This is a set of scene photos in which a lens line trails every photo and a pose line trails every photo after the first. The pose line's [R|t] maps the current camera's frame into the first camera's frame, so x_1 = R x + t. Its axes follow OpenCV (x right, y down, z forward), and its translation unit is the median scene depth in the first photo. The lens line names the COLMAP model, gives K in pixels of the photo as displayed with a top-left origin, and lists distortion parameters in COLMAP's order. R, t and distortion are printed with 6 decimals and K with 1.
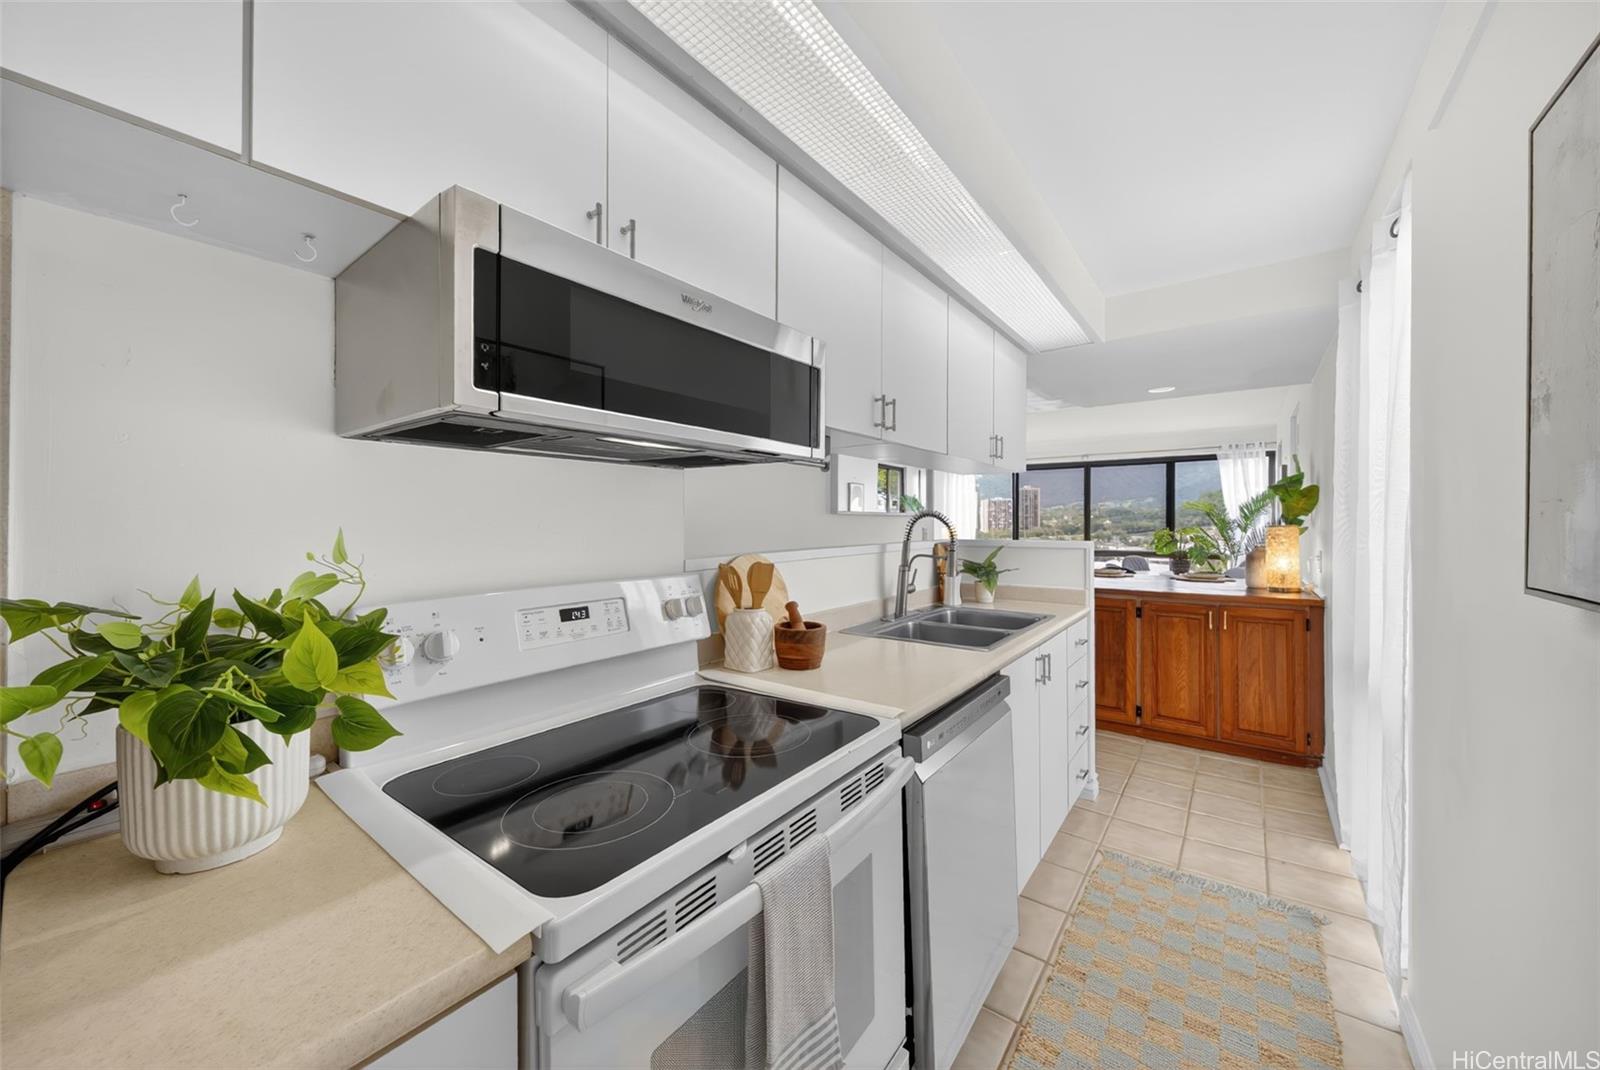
lens RADIAL K [[571.5, 0, 794.9], [0, 571.5, 527.6], [0, 0, 1]] dist [0.002190, -0.000970]
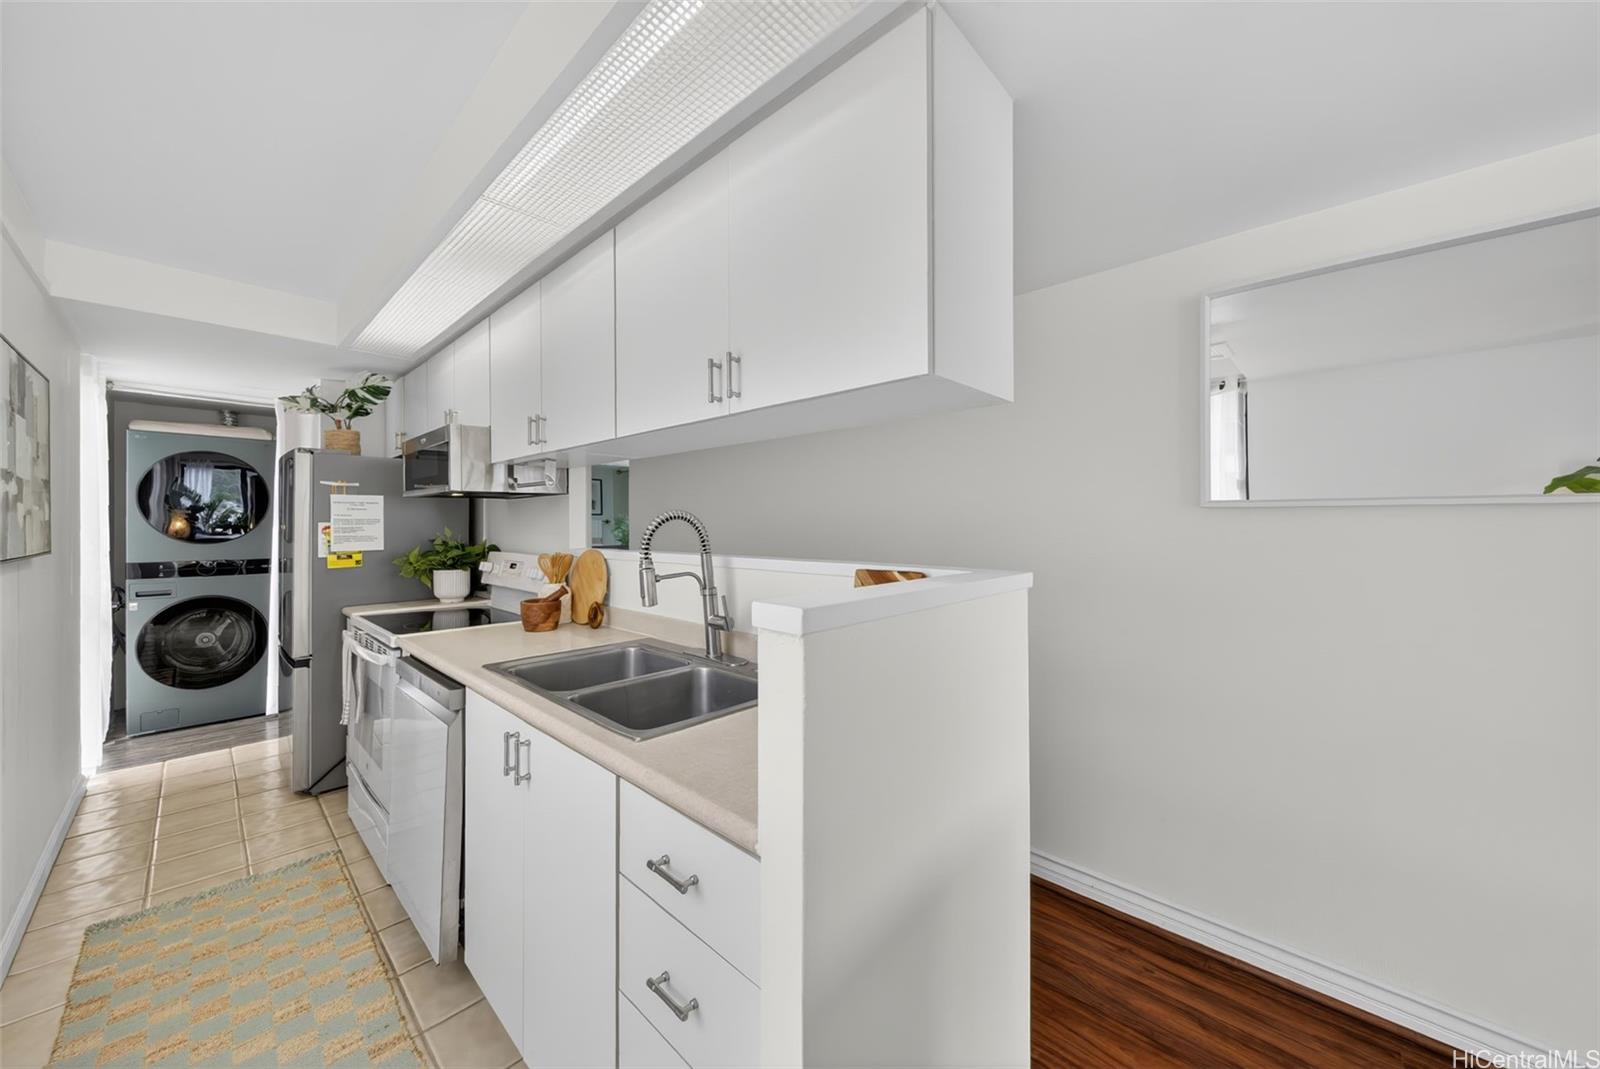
lens RADIAL K [[571.5, 0, 786.9], [0, 571.5, 529.8], [0, 0, 1]] dist [0.002190, -0.000970]
pose [[-0.100215, 0.014093, -0.994866, 1.130584], [-0.005267, 0.999878, 0.014694, -0.025198], [0.994952, 0.006713, -0.100129, 1.488080]]
